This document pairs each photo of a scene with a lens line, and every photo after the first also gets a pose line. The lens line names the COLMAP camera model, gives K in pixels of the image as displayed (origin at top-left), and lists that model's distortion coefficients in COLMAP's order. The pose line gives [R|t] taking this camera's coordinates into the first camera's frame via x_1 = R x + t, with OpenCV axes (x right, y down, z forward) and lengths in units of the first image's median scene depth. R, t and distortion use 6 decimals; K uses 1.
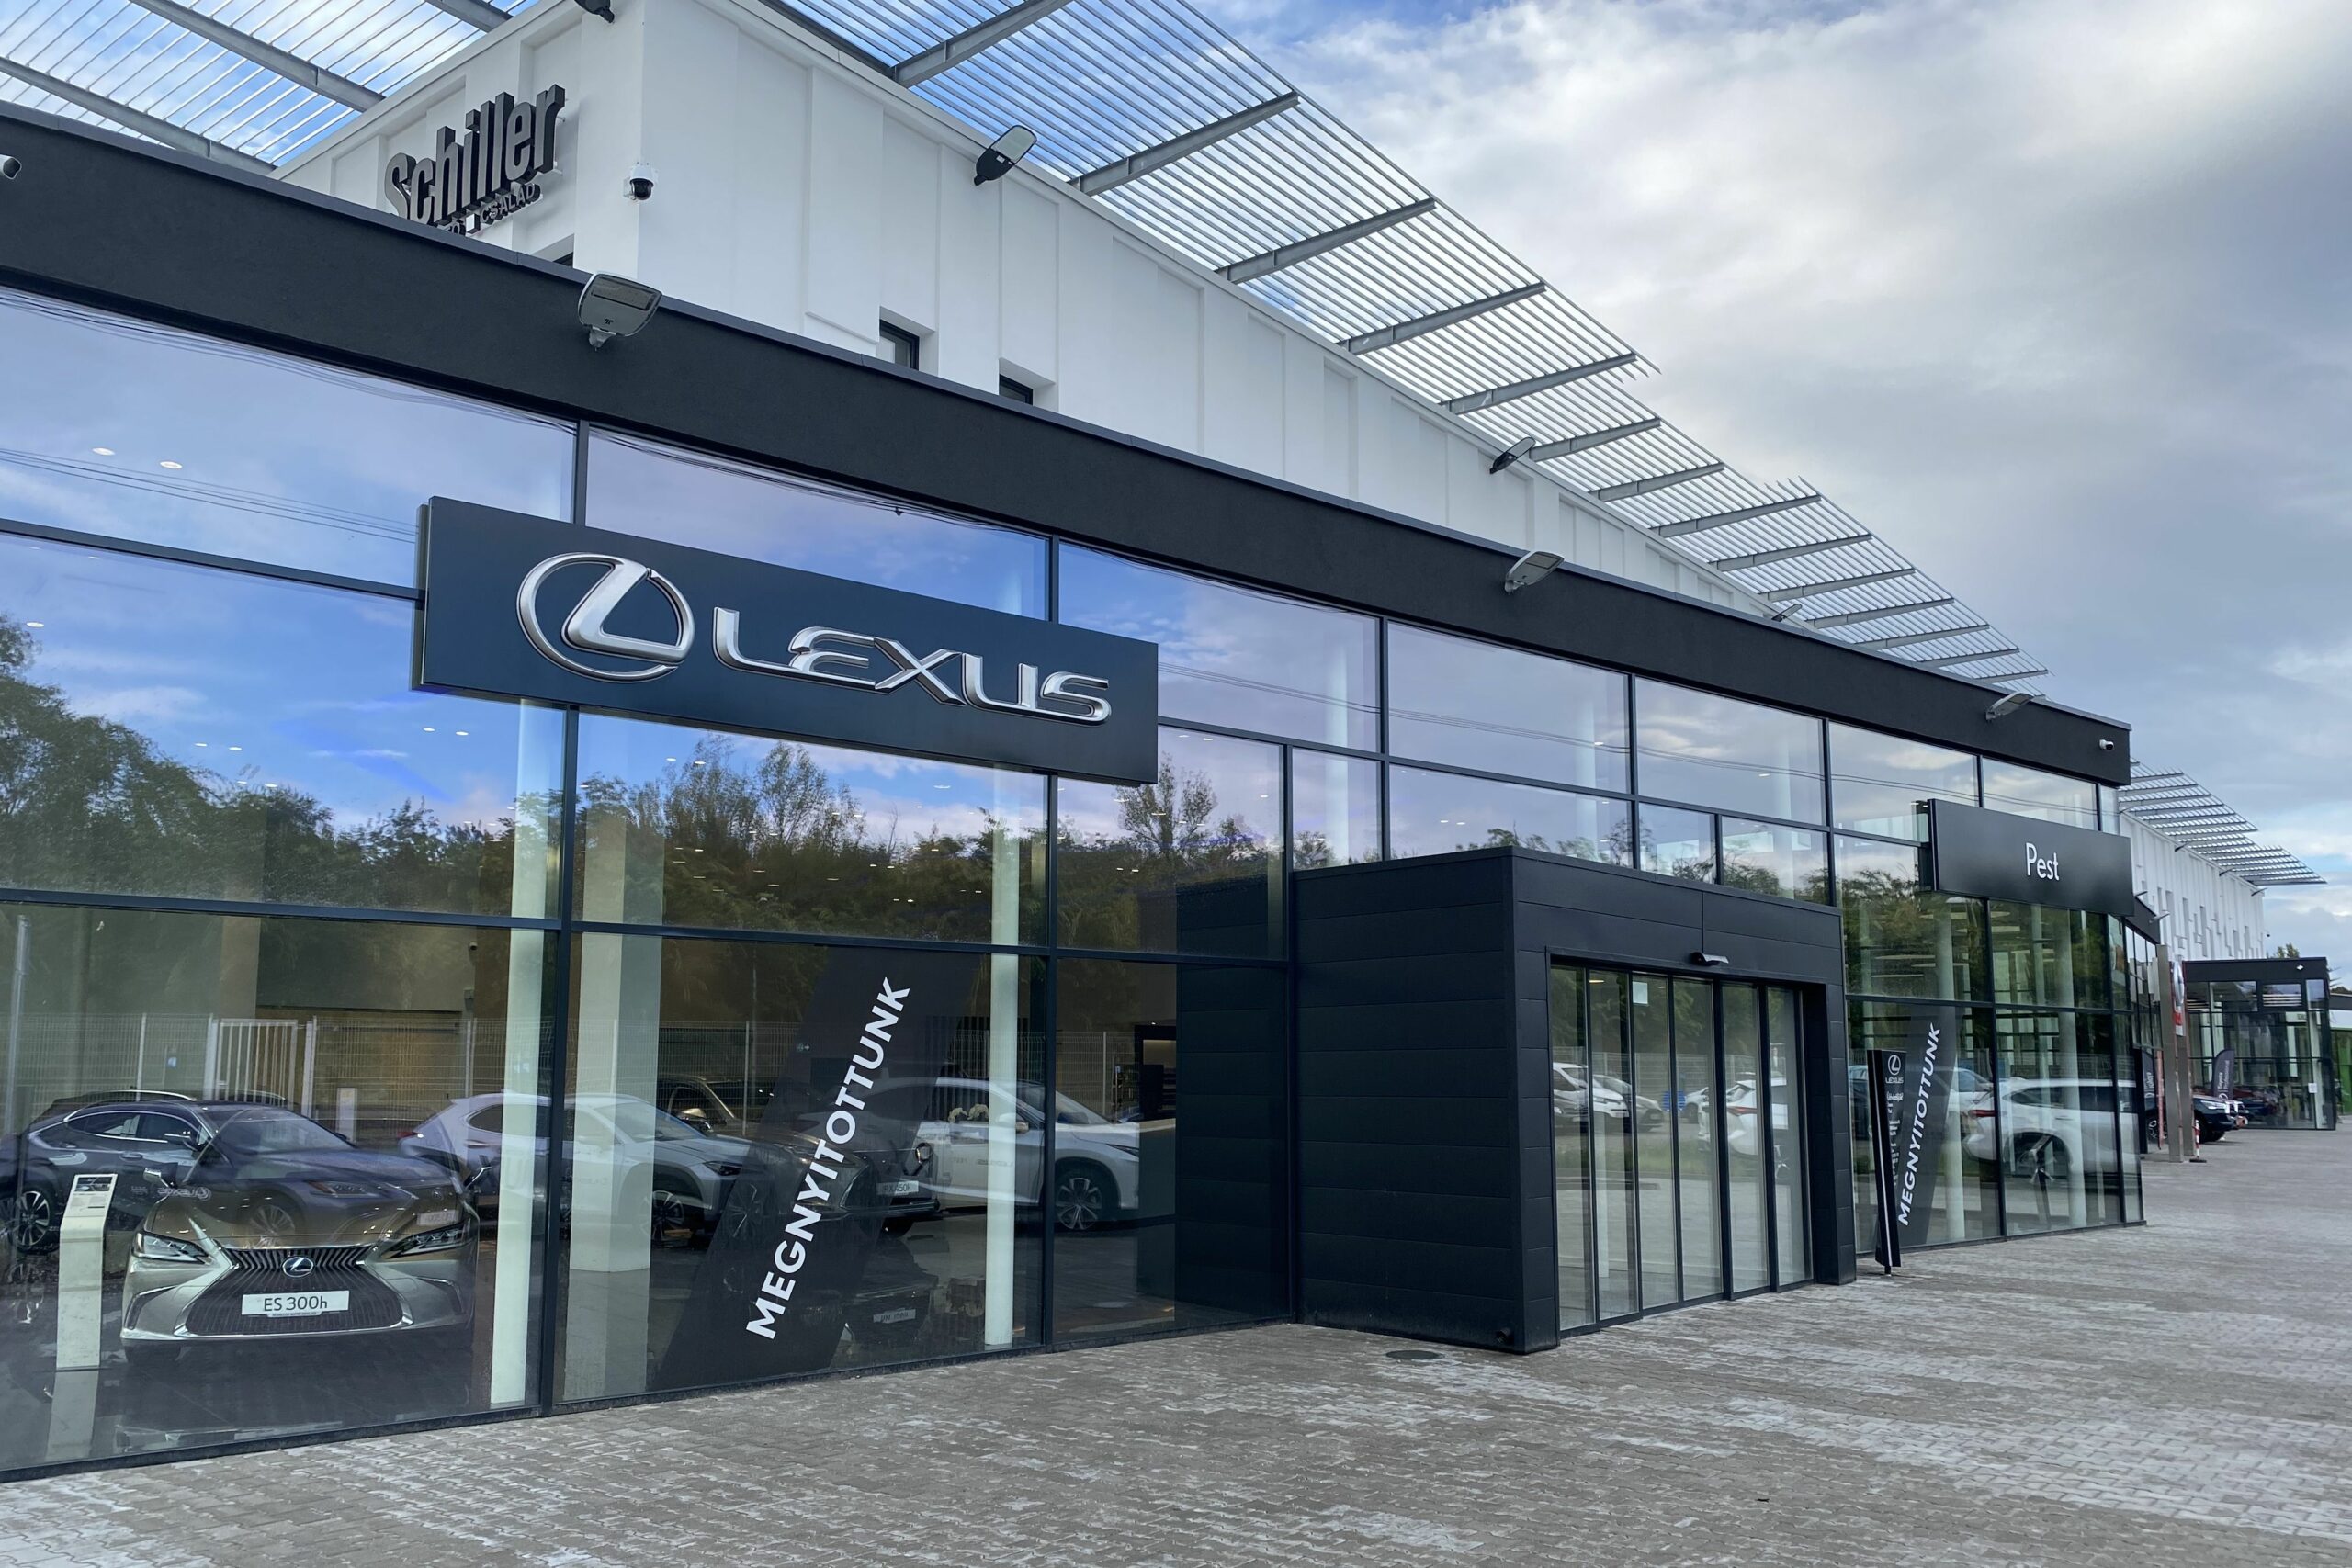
lens RADIAL K [[1791.5, 0, 1161.0], [0, 1791.5, 874.7], [0, 0, 1]] dist [0.023280, -0.012361]
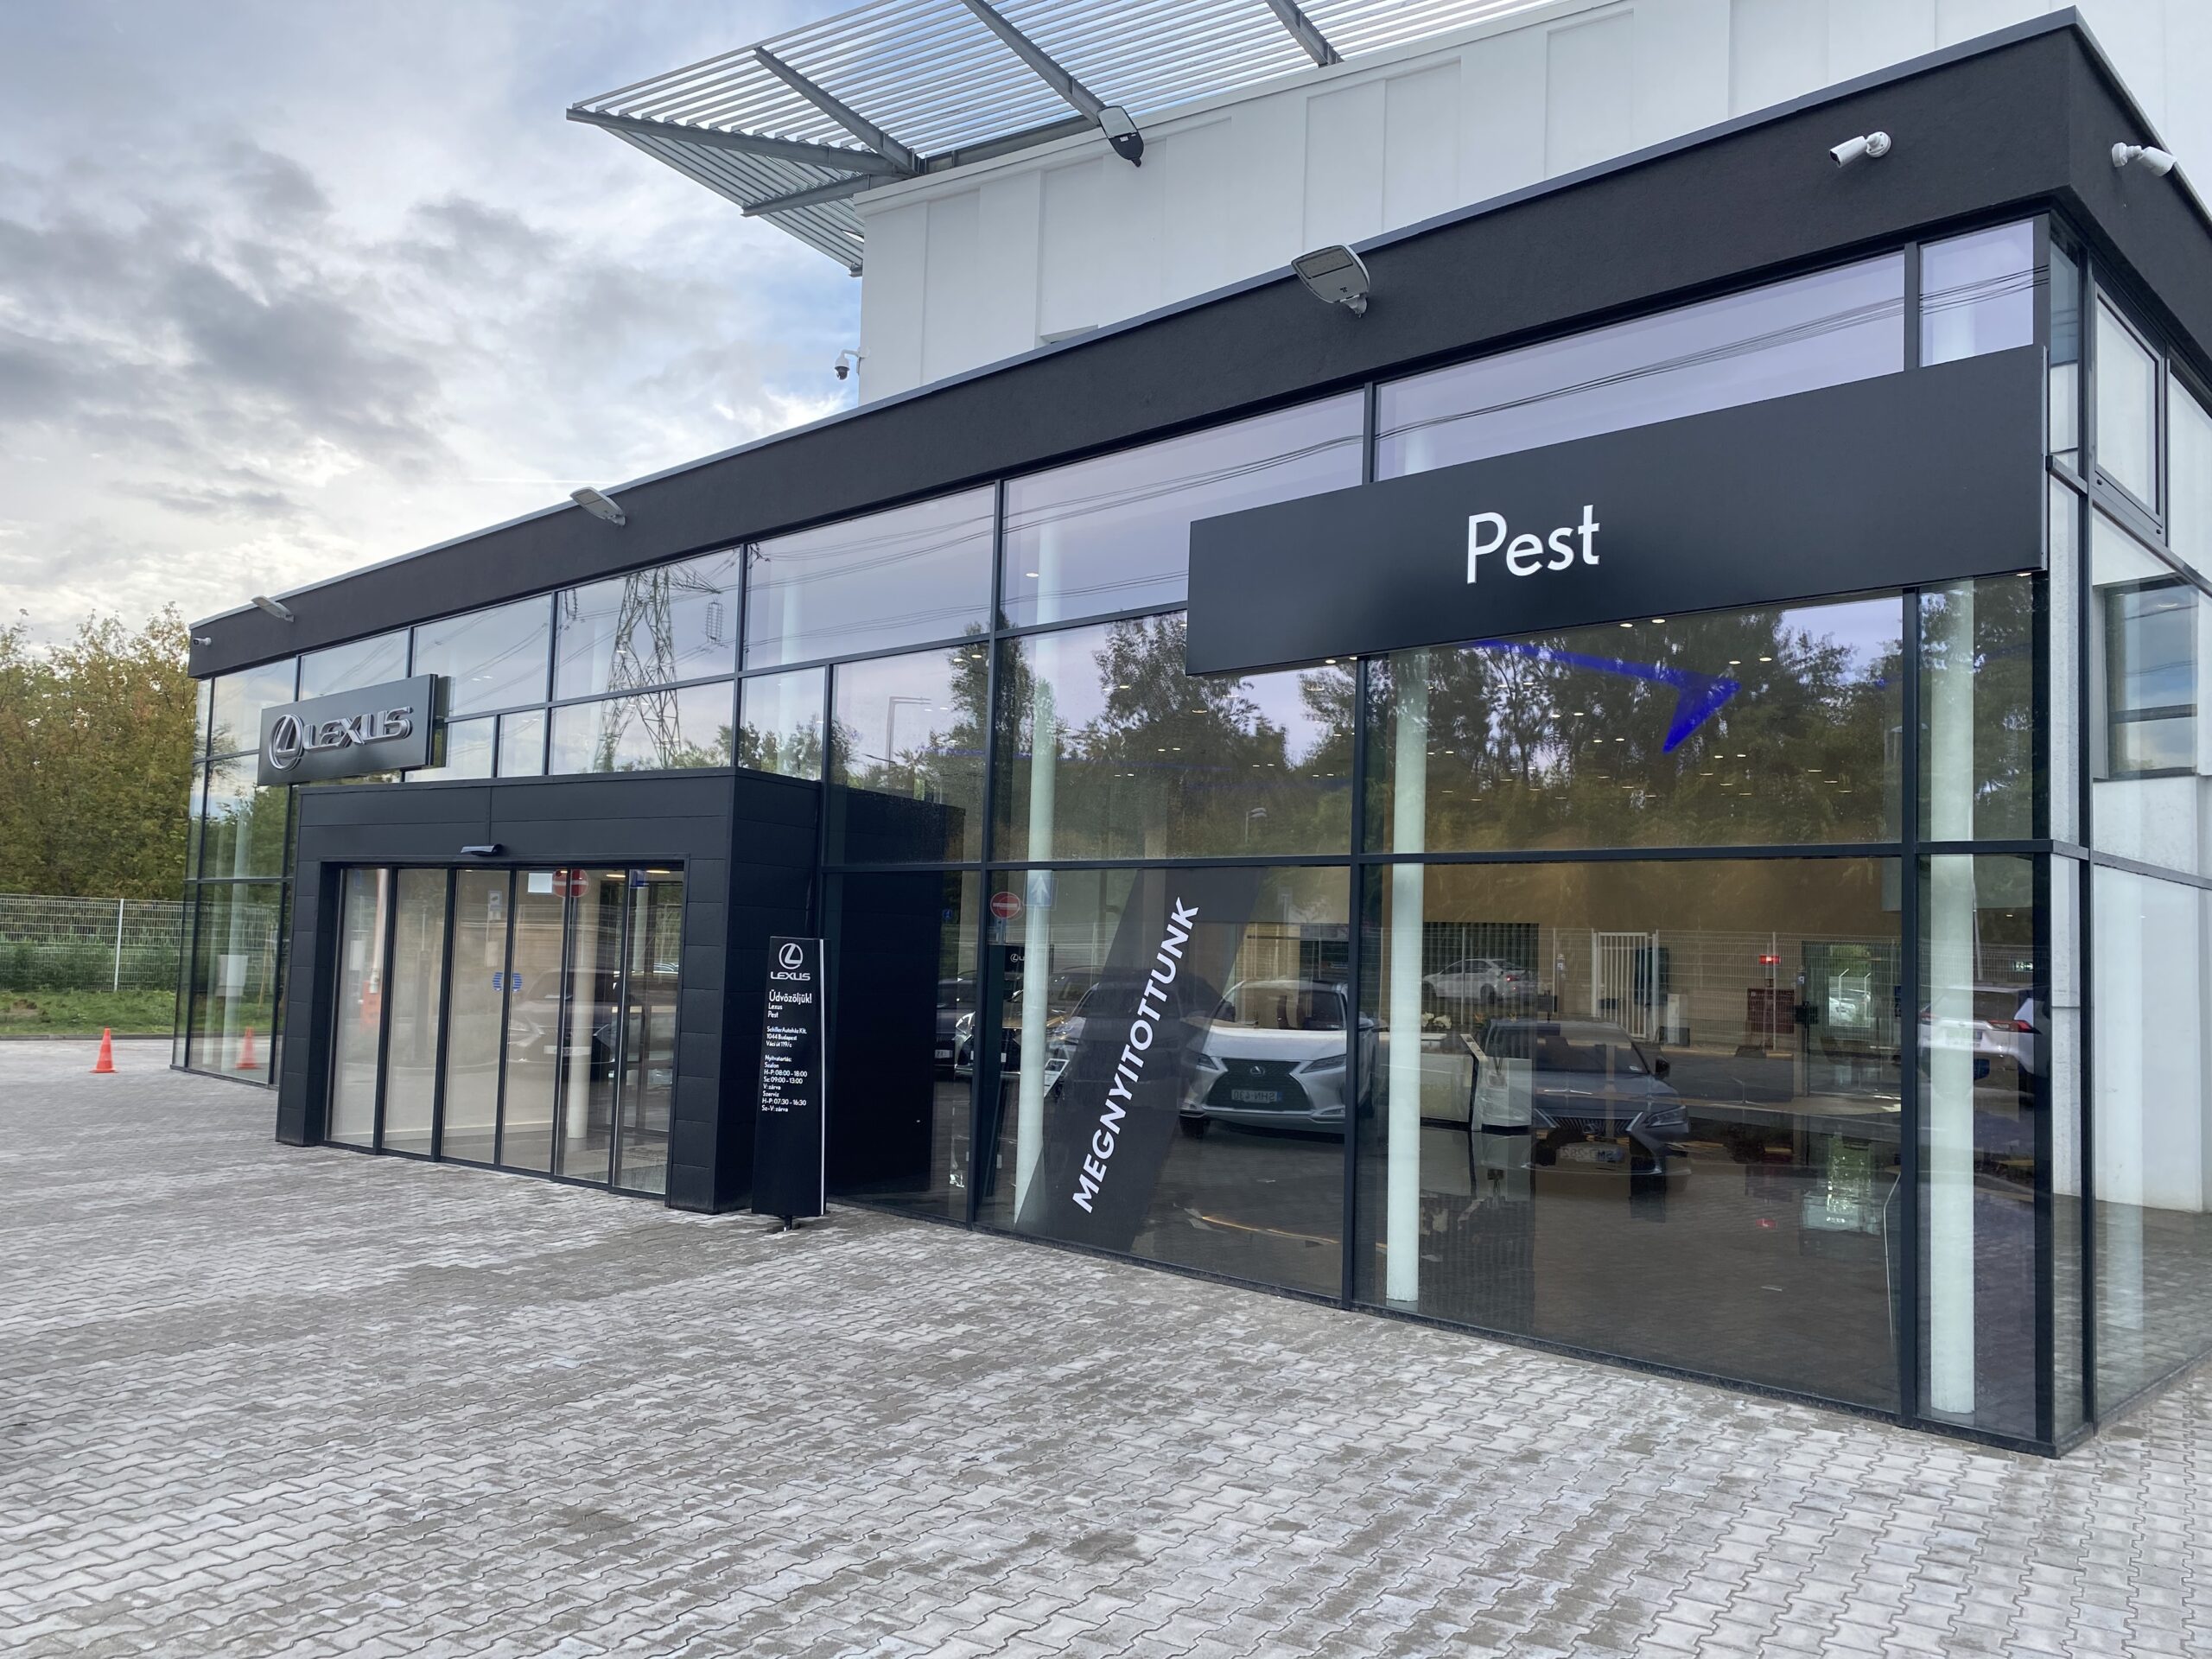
lens RADIAL K [[1682.9, 0, 1090.4], [0, 1682.9, 852.7], [0, 0, 1]] dist [0.033753, -0.026112]
pose [[0.123242, -0.055882, -0.990802, 0.818468], [0.073863, 0.996160, -0.046997, 0.073691], [0.989624, -0.067391, 0.126896, 0.823061]]
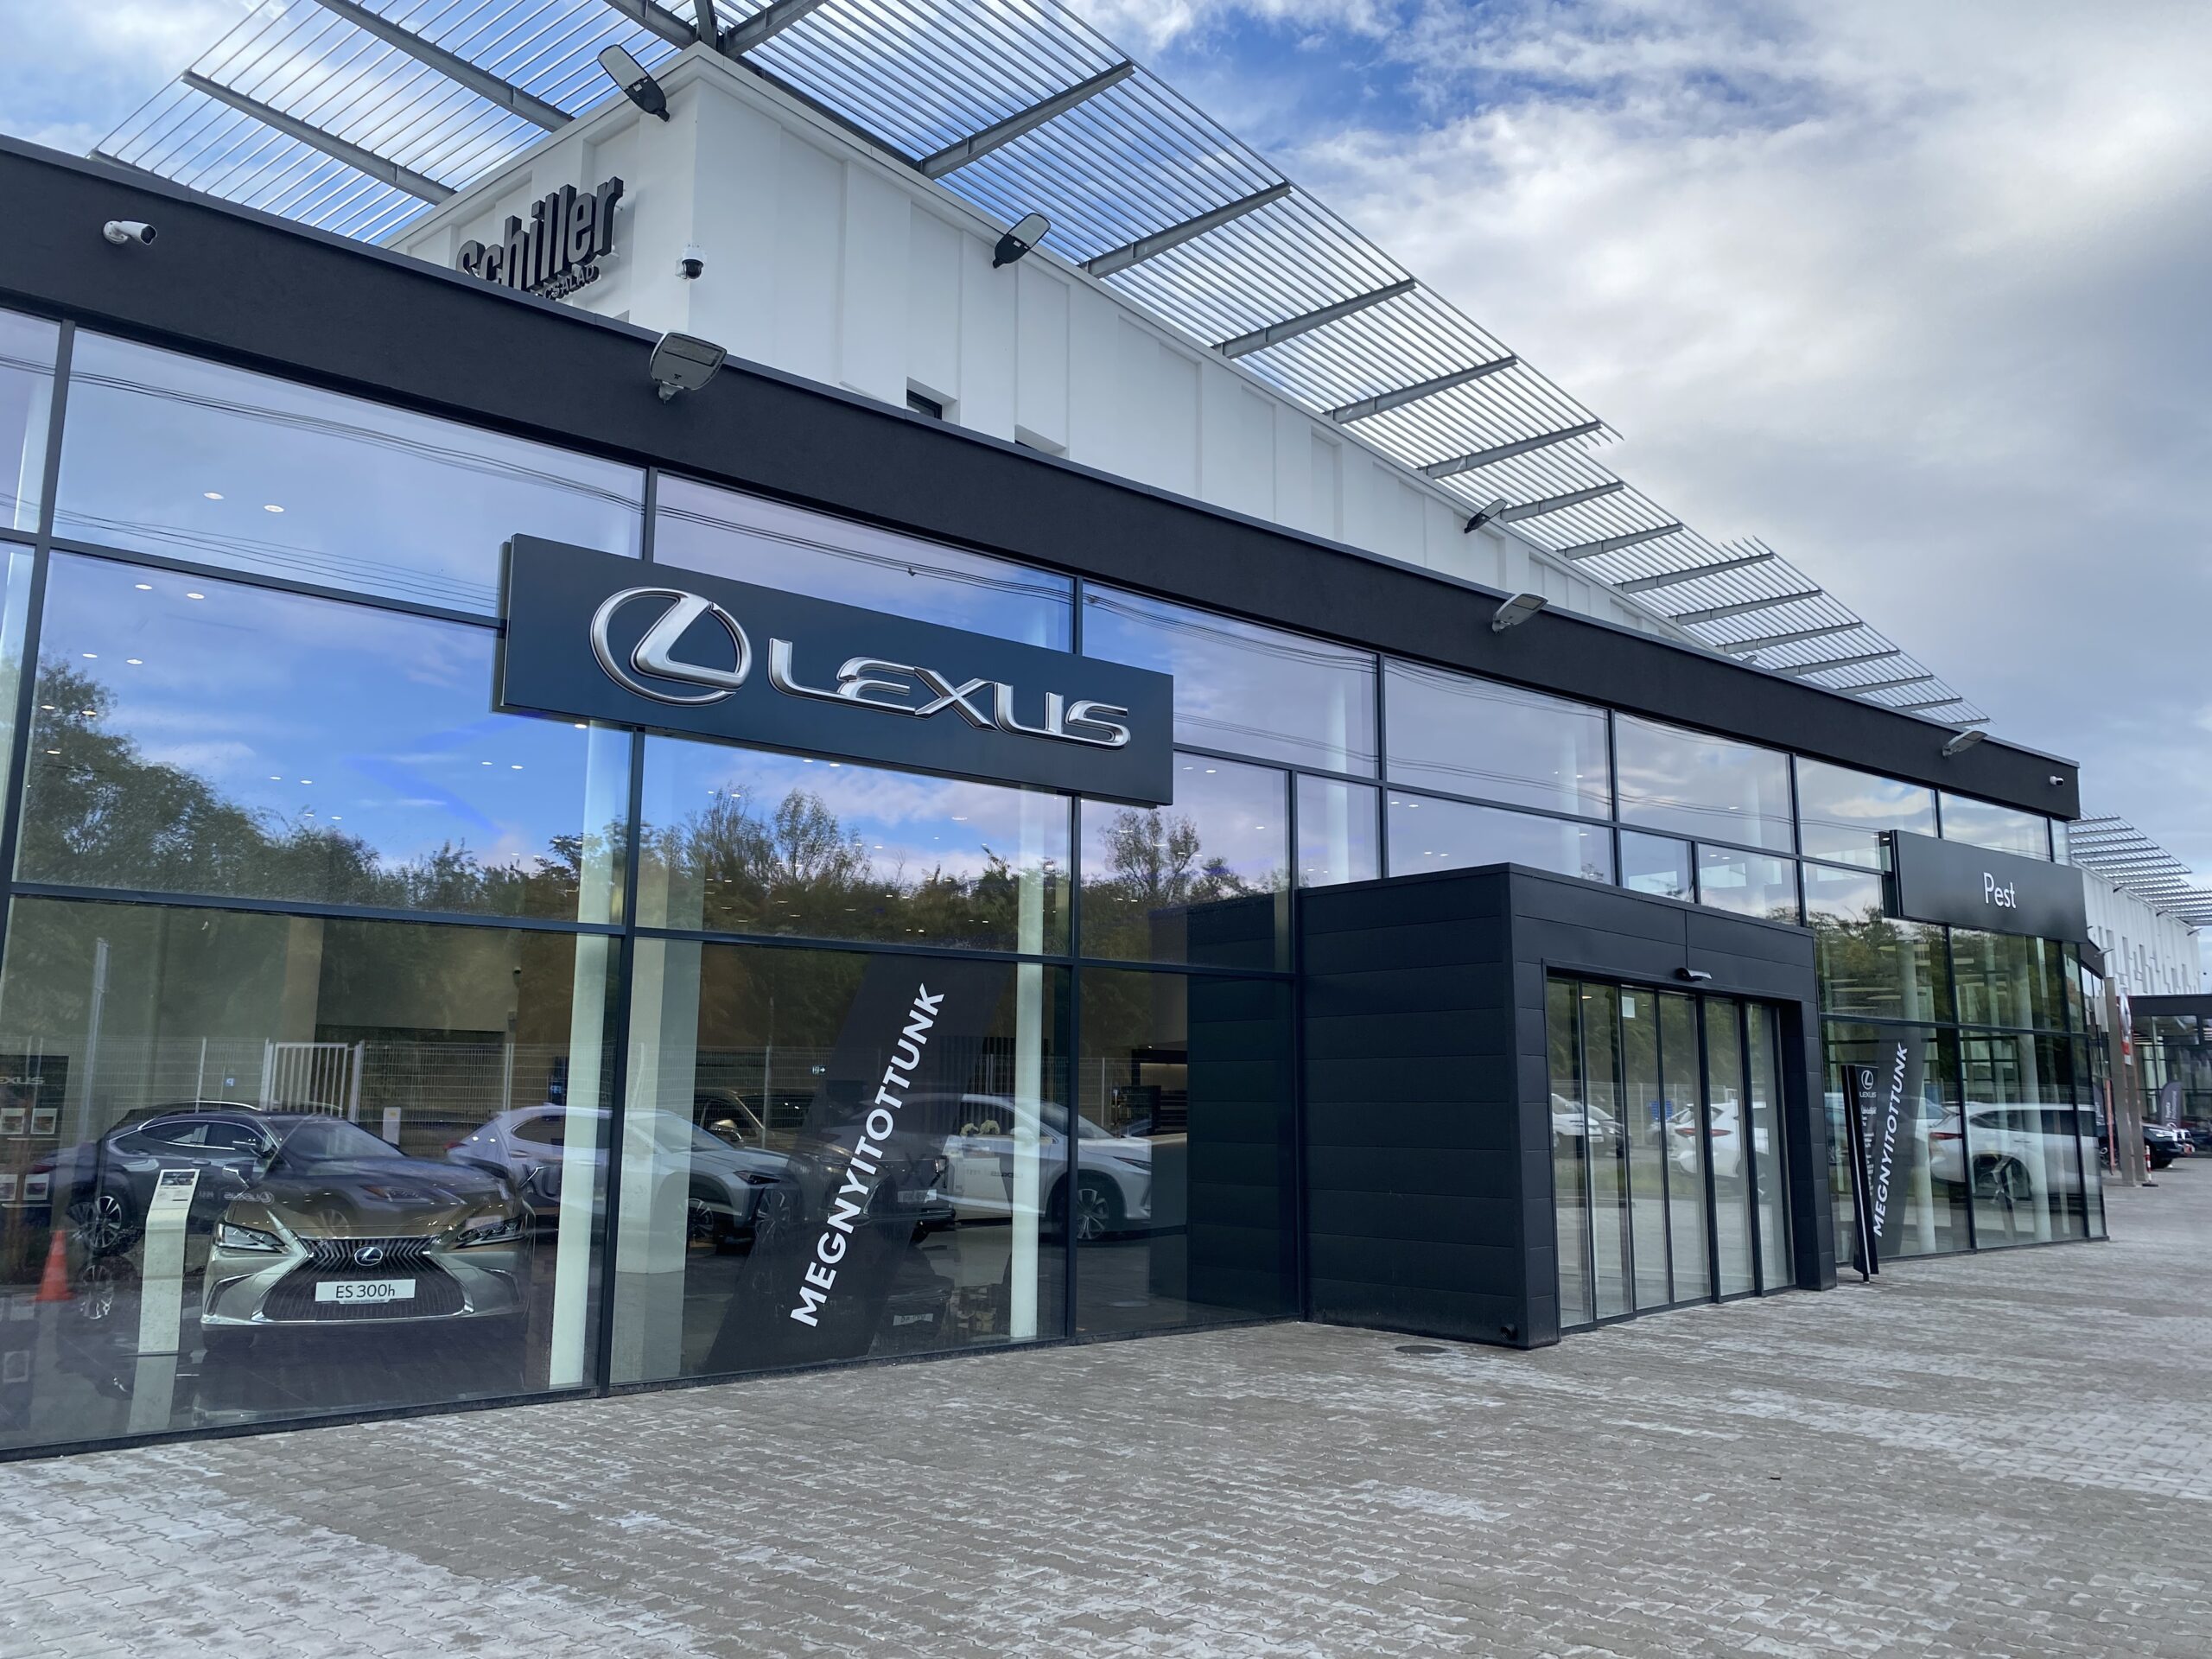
lens RADIAL K [[1682.9, 0, 1120.9], [0, 1682.9, 822.4], [0, 0, 1]] dist [0.033753, -0.026112]
pose [[0.999895, 0.000234, -0.014462, -0.020993], [-0.001048, 0.998412, -0.056323, 0.017682], [0.014426, 0.056333, 0.998308, -0.003005]]
